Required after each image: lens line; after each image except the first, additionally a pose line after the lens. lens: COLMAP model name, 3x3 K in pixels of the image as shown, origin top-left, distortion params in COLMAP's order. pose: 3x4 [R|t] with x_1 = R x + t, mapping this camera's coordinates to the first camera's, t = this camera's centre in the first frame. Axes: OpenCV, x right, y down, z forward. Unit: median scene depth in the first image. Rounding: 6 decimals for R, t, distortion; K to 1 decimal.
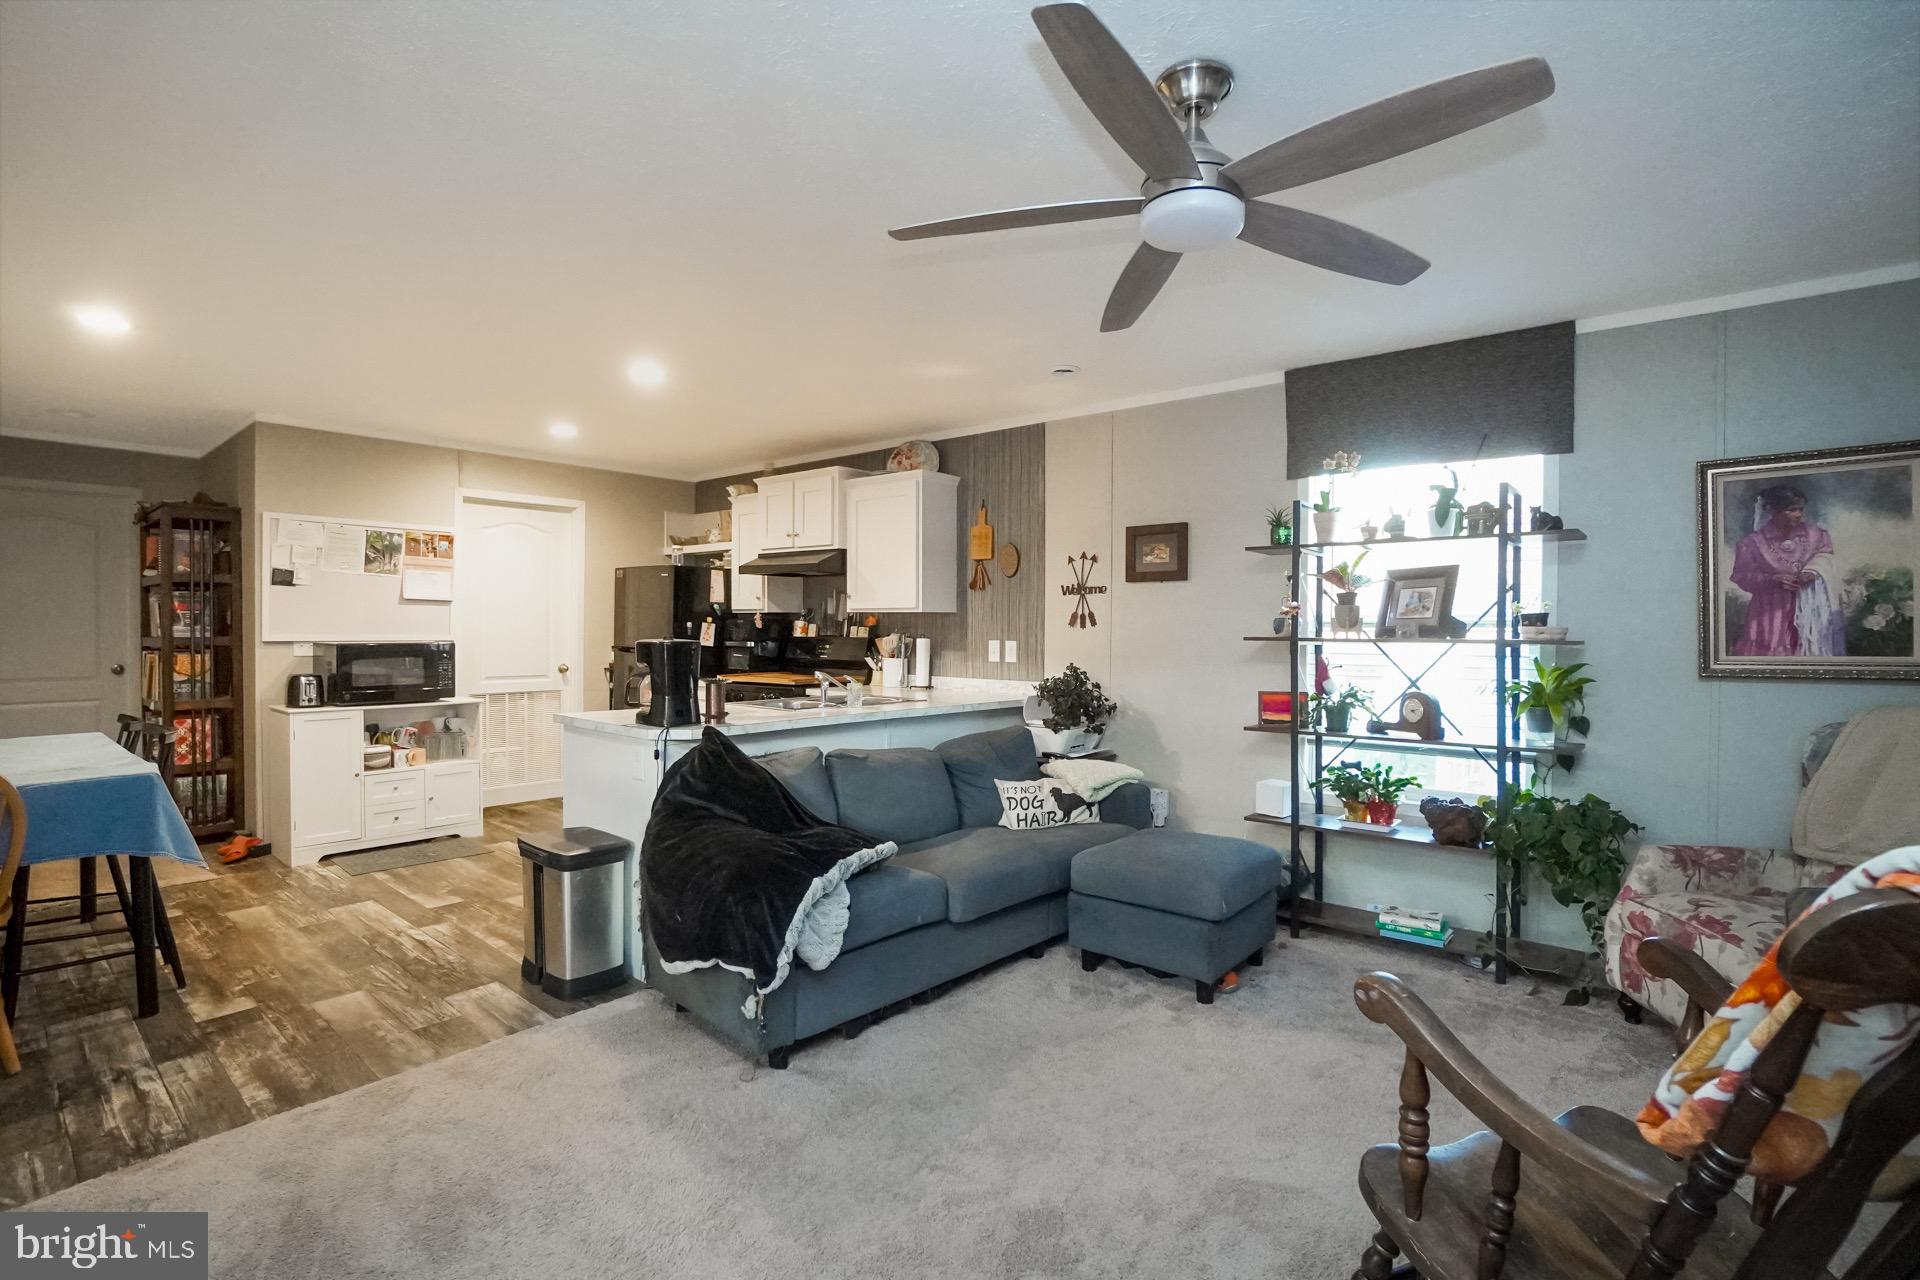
lens RADIAL K [[882.5, 0, 960.0], [0, 882.5, 640.0], [0, 0, 1]] dist [-0.000246, -0.000009]
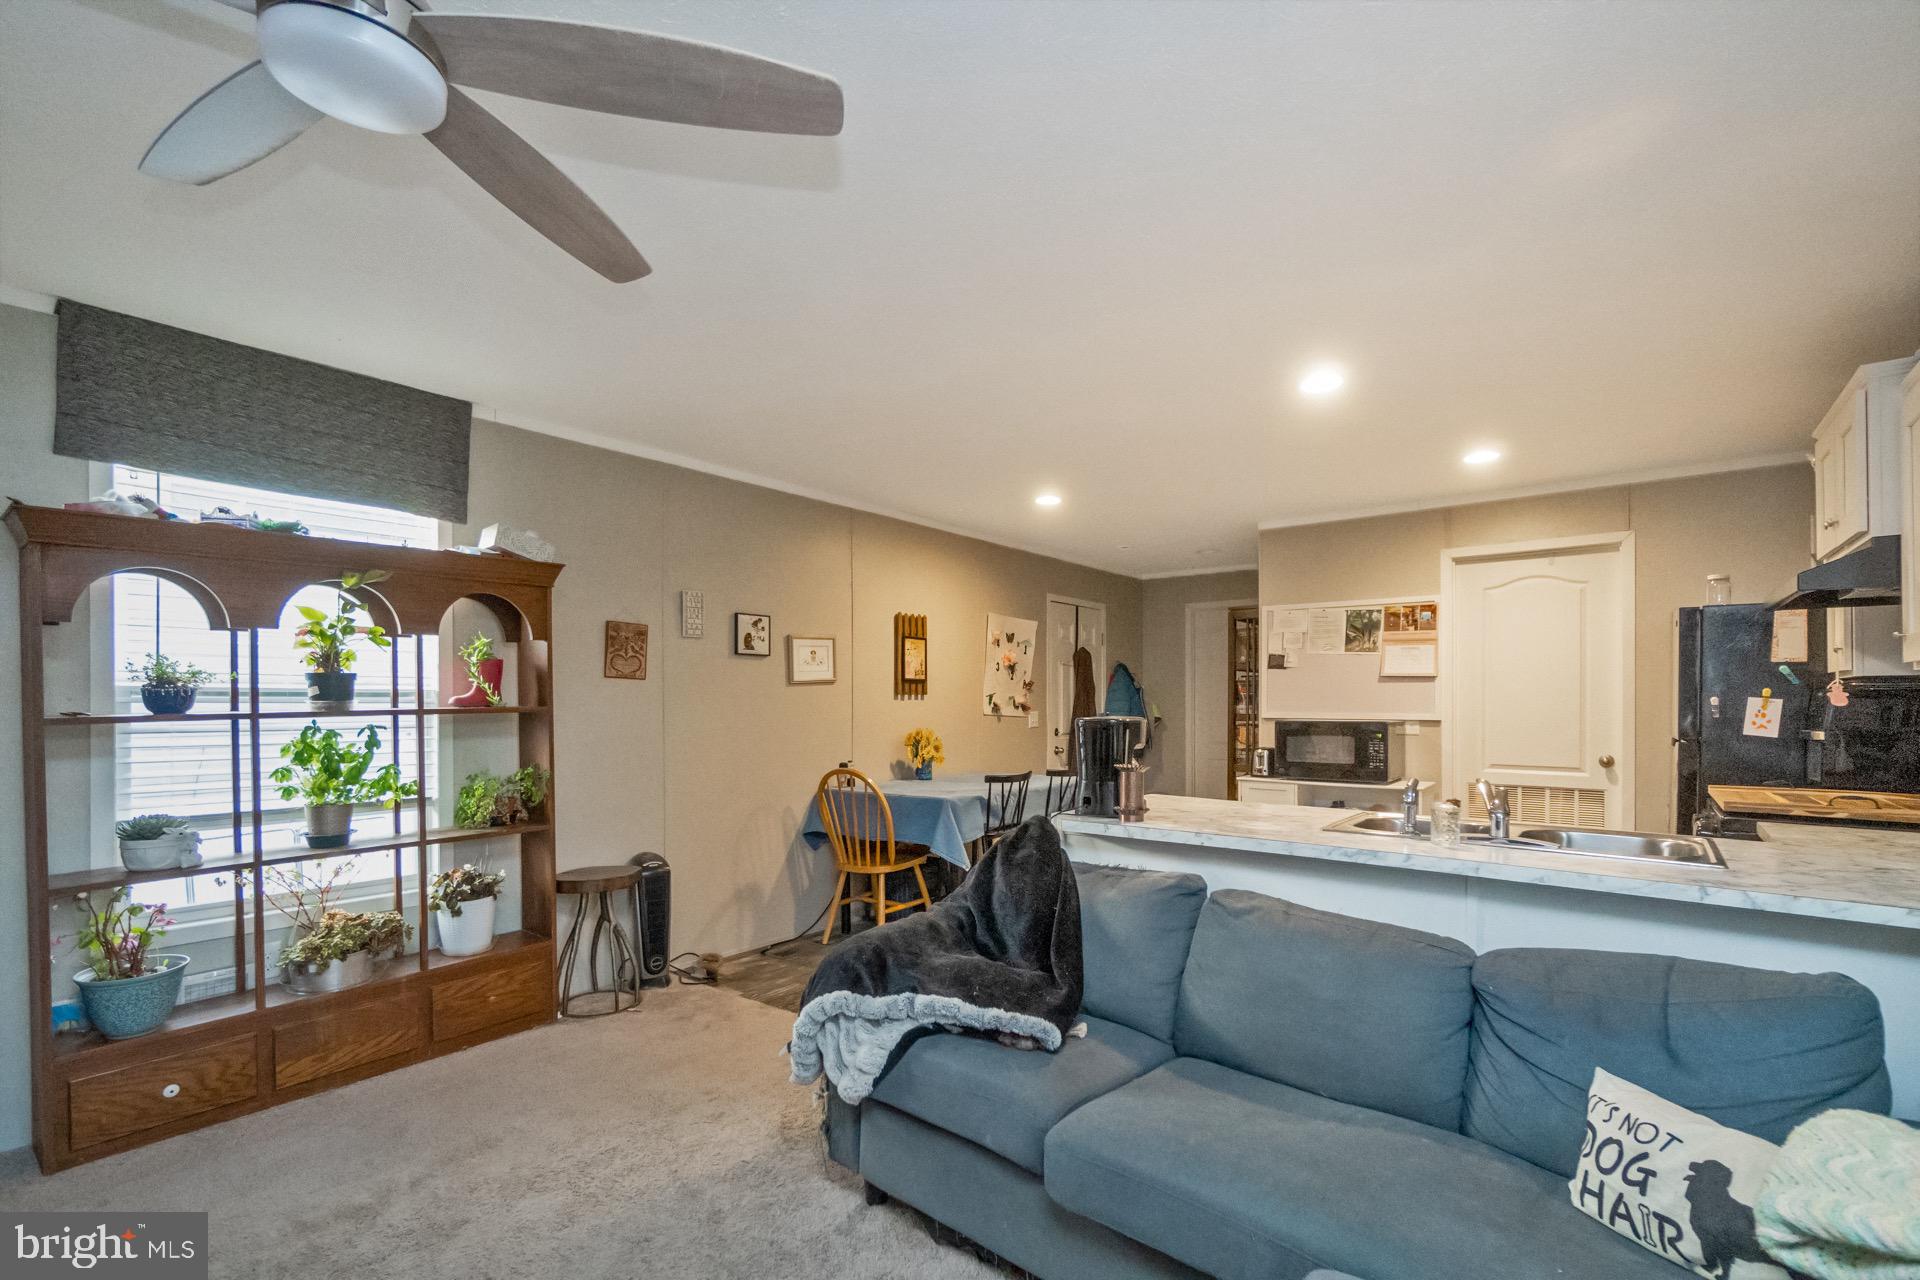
lens RADIAL K [[879.5, 0, 958.8], [0, 879.5, 714.8], [0, 0, 1]] dist [-0.000132, 0.000208]
pose [[0.016415, 0.007543, -0.999837, 0.466837], [-0.015662, 0.999851, 0.007286, -0.005746], [0.999743, 0.015540, 0.016530, 0.732610]]
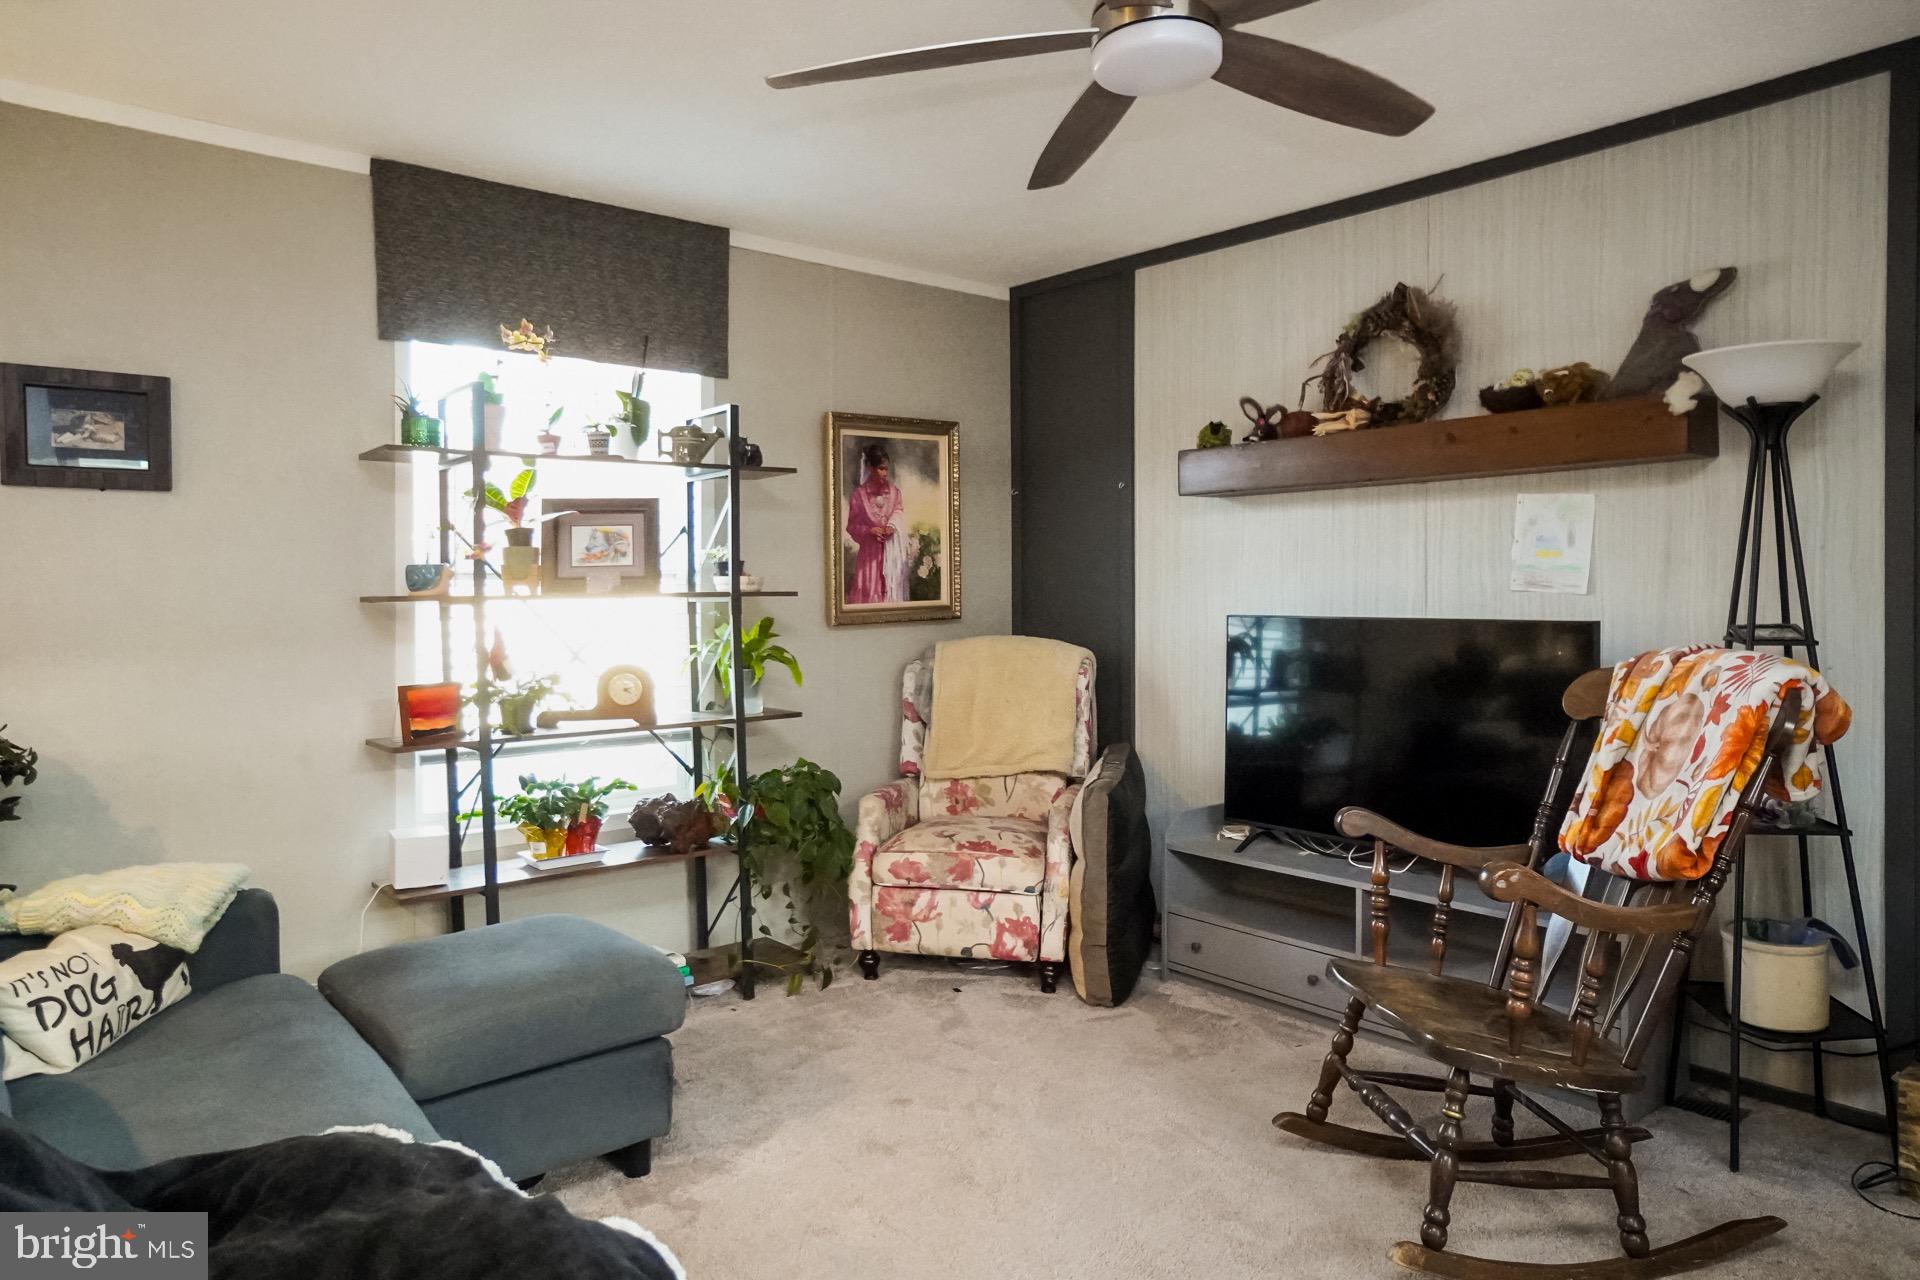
lens RADIAL K [[1254.8, 0, 959.0], [0, 1254.8, 607.7], [0, 0, 1]] dist [0.035054, 0.000818]
pose [[0.199198, -0.025130, 0.979637, -0.451325], [0.024714, 0.999482, 0.020614, -0.004106], [-0.979648, 0.020104, 0.199716, 0.480596]]
